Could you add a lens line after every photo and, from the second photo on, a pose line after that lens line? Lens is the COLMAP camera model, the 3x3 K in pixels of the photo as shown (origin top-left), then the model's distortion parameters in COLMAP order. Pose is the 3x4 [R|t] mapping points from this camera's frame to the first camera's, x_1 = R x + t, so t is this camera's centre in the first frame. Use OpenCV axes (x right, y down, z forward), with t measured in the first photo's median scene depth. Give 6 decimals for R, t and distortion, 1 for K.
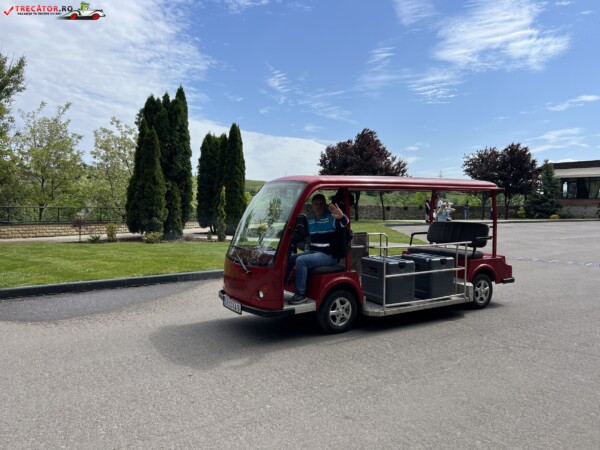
lens RADIAL K [[453.9, 0, 297.5], [0, 453.9, 227.8], [0, 0, 1]] dist [0.051996, -0.053127]
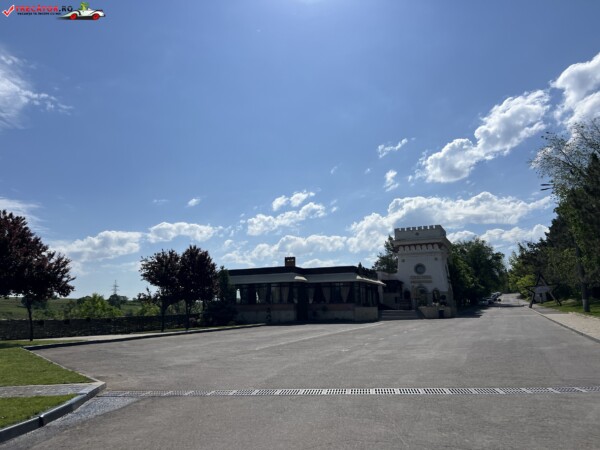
lens RADIAL K [[459.6, 0, 296.8], [0, 459.6, 224.4], [0, 0, 1]] dist [0.028057, 0.000309]
pose [[0.782198, 0.086844, 0.616948, 0.033263], [0.065066, 0.973436, -0.219517, -0.003780], [-0.619623, 0.211848, 0.755769, 0.100801]]
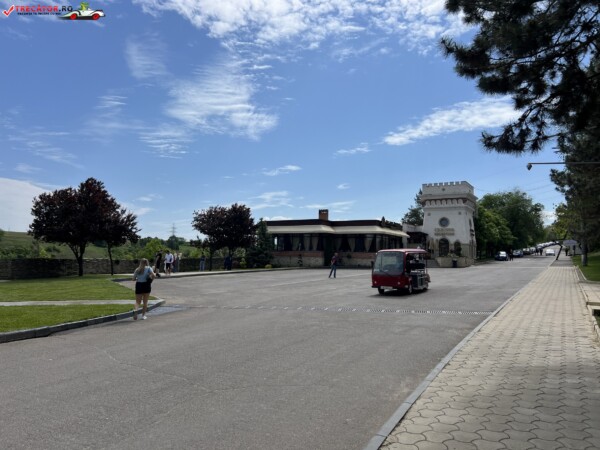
lens RADIAL K [[453.9, 0, 297.5], [0, 453.9, 227.8], [0, 0, 1]] dist [0.051996, -0.053127]
pose [[0.843509, 0.024816, 0.536542, 0.001093], [0.034896, 0.994290, -0.100847, -0.002641], [-0.535981, 0.103789, 0.837826, -0.012908]]
